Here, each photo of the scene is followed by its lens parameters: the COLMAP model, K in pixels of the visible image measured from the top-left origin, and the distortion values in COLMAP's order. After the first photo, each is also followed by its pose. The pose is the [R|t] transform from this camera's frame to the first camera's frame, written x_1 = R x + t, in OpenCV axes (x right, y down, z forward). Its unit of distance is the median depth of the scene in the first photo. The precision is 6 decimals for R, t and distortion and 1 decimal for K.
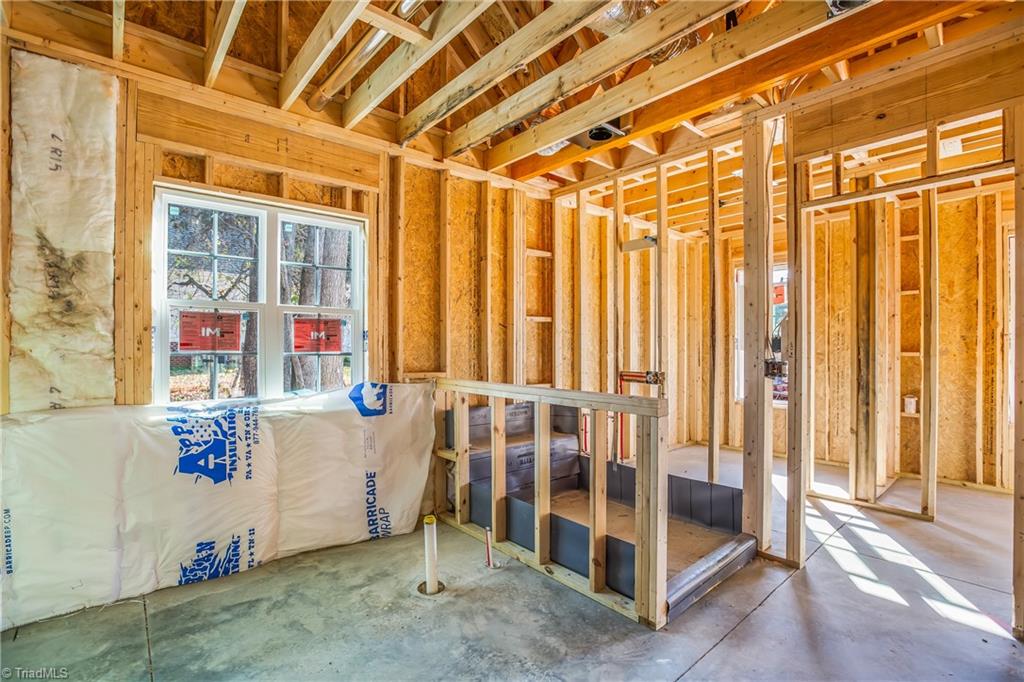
lens RADIAL K [[467.7, 0, 510.8], [0, 467.7, 342.8], [0, 0, 1]] dist [-0.050101, 0.018497]
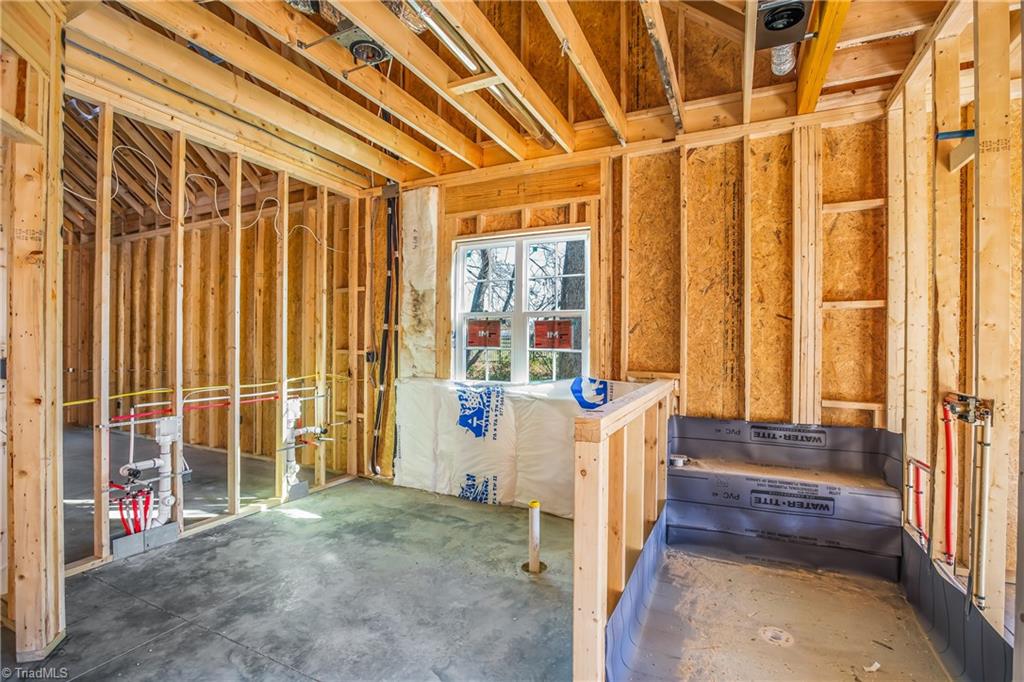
lens RADIAL K [[467.7, 0, 510.8], [0, 467.7, 342.8], [0, 0, 1]] dist [-0.050101, 0.018497]
pose [[0.411587, -0.003019, -0.911366, 0.731893], [0.000052, 0.999995, -0.003289, 0.009613], [0.911371, 0.001307, 0.411585, 0.466387]]
